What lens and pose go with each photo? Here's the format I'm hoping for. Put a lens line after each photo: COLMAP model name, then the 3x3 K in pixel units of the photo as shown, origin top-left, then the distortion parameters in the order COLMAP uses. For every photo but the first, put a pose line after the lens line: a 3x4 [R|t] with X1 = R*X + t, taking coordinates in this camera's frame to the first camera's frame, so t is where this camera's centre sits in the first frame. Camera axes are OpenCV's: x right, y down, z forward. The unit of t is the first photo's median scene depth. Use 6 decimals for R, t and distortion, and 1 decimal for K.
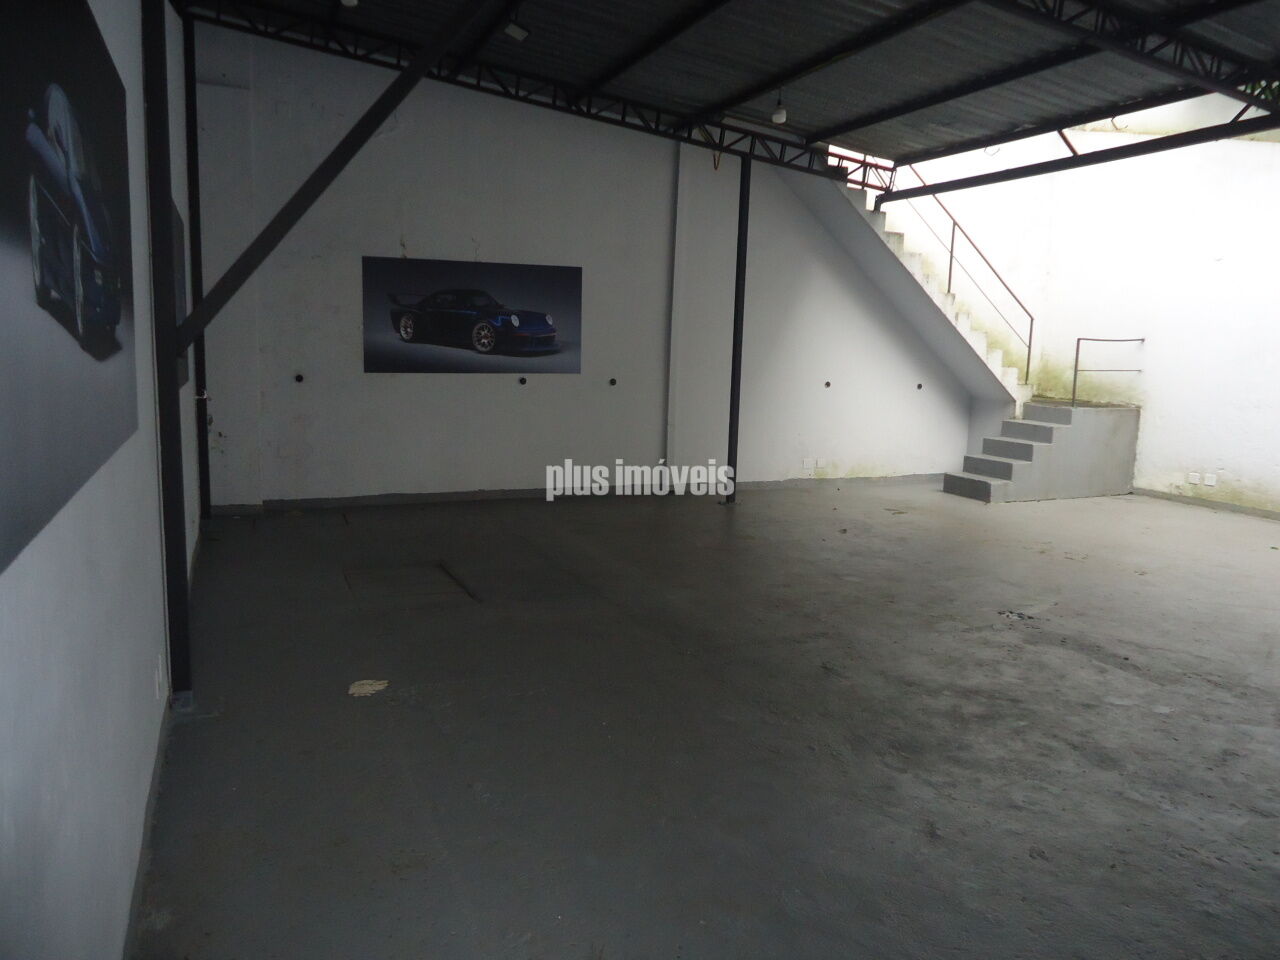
lens RADIAL K [[948.5, 0, 640.0], [0, 948.5, 480.0], [0, 0, 1]] dist [0.002048, 0.002205]
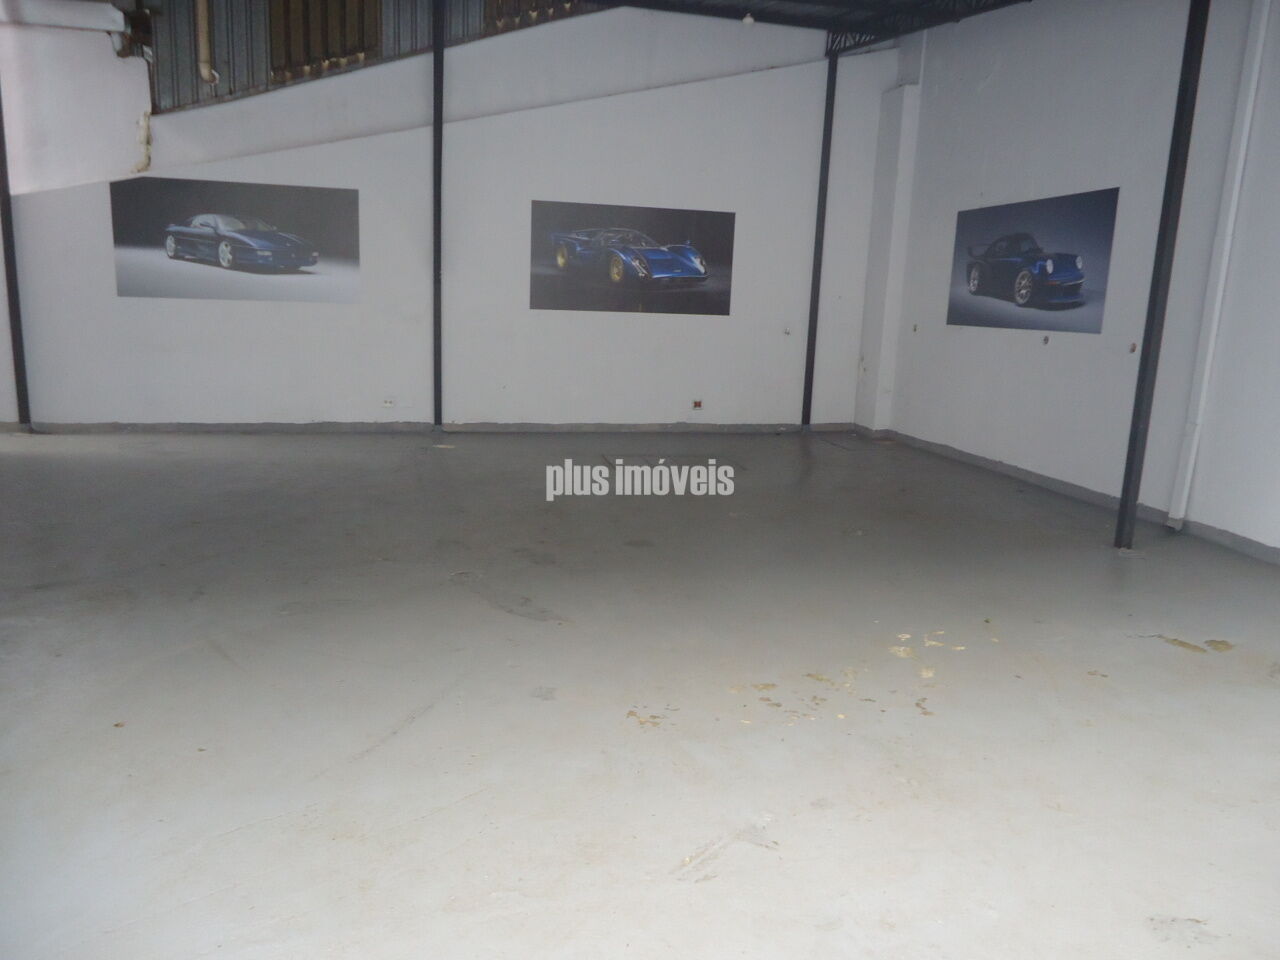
lens RADIAL K [[948.5, 0, 640.0], [0, 948.5, 480.0], [0, 0, 1]] dist [0.002048, 0.002205]
pose [[-0.190004, 0.149661, -0.970309, 0.771942], [-0.195448, 0.962766, 0.186769, -0.074378], [0.962132, 0.225132, -0.153678, 0.834779]]
